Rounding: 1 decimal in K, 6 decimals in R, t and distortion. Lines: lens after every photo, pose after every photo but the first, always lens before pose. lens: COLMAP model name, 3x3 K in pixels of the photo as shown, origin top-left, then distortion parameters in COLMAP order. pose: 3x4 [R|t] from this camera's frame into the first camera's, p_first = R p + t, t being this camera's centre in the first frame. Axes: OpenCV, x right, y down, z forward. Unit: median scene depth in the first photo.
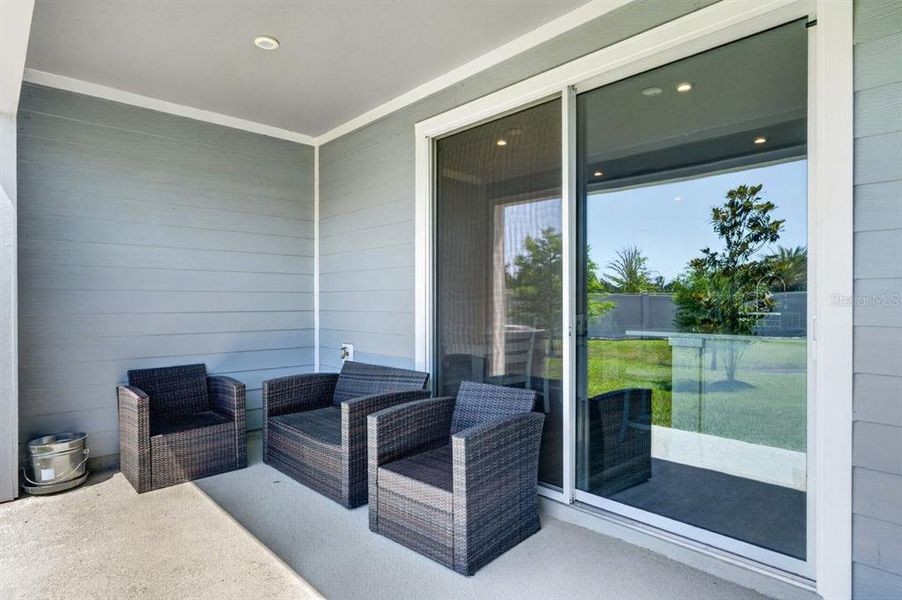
lens RADIAL K [[506.4, 0, 451.0], [0, 506.4, 300.0], [0, 0, 1]] dist [0.001209, 0.000194]
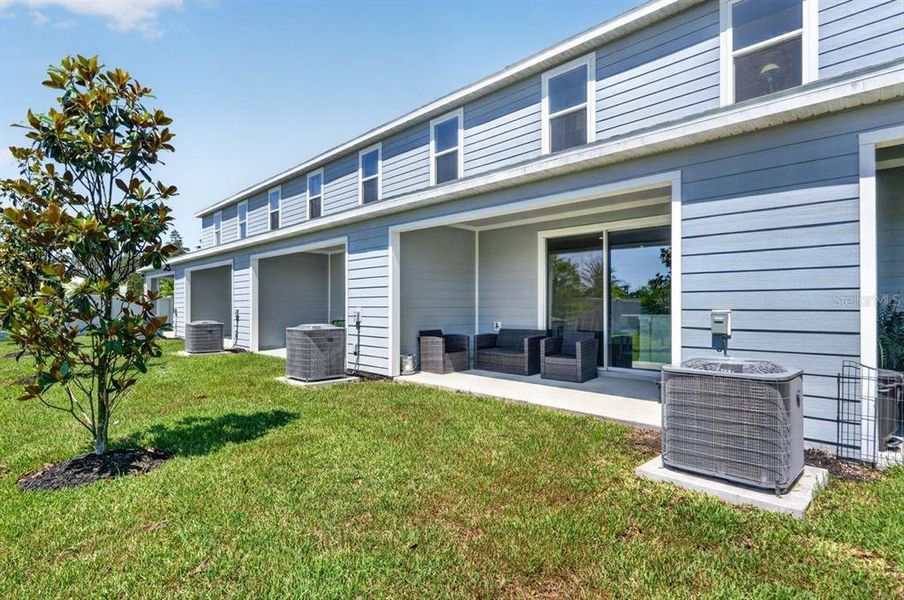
lens RADIAL K [[447.5, 0, 452.0], [0, 447.5, 300.0], [0, 0, 1]] dist [-0.004291, -0.000515]
pose [[0.999751, -0.001319, 0.022261, -0.603009], [0.001553, 0.999944, -0.010505, 0.015231], [-0.022246, 0.010537, 0.999697, -1.322291]]
